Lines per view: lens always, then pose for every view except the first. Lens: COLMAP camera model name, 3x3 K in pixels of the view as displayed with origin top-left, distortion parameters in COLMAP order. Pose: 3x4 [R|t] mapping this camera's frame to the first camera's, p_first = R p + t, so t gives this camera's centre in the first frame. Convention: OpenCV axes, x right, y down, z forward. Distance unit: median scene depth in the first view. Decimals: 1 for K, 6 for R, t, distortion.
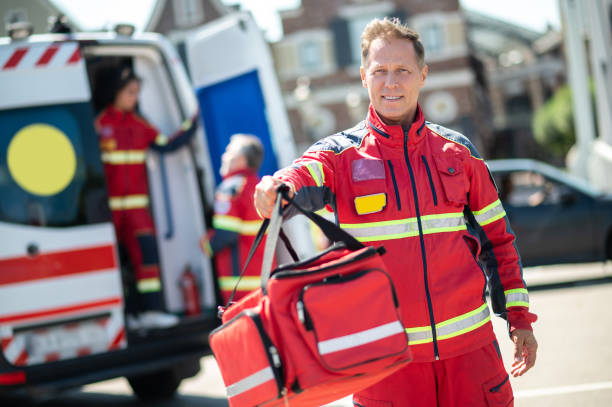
lens RADIAL K [[1475.3, 0, 306.0], [0, 1475.3, 203.5], [0, 0, 1]] dist [0.028030, 0.248080]
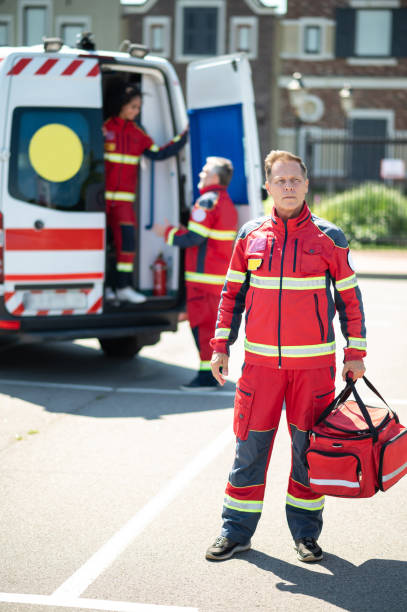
lens RADIAL K [[1482.4, 0, 203.5], [0, 1482.4, 306.0], [0, 0, 1]] dist [-0.044158, 0.440167]
pose [[0.987319, 0.153219, -0.041544, 0.011762], [-0.148980, 0.984653, 0.090902, -0.032819], [0.054835, -0.083560, 0.994993, -0.216713]]
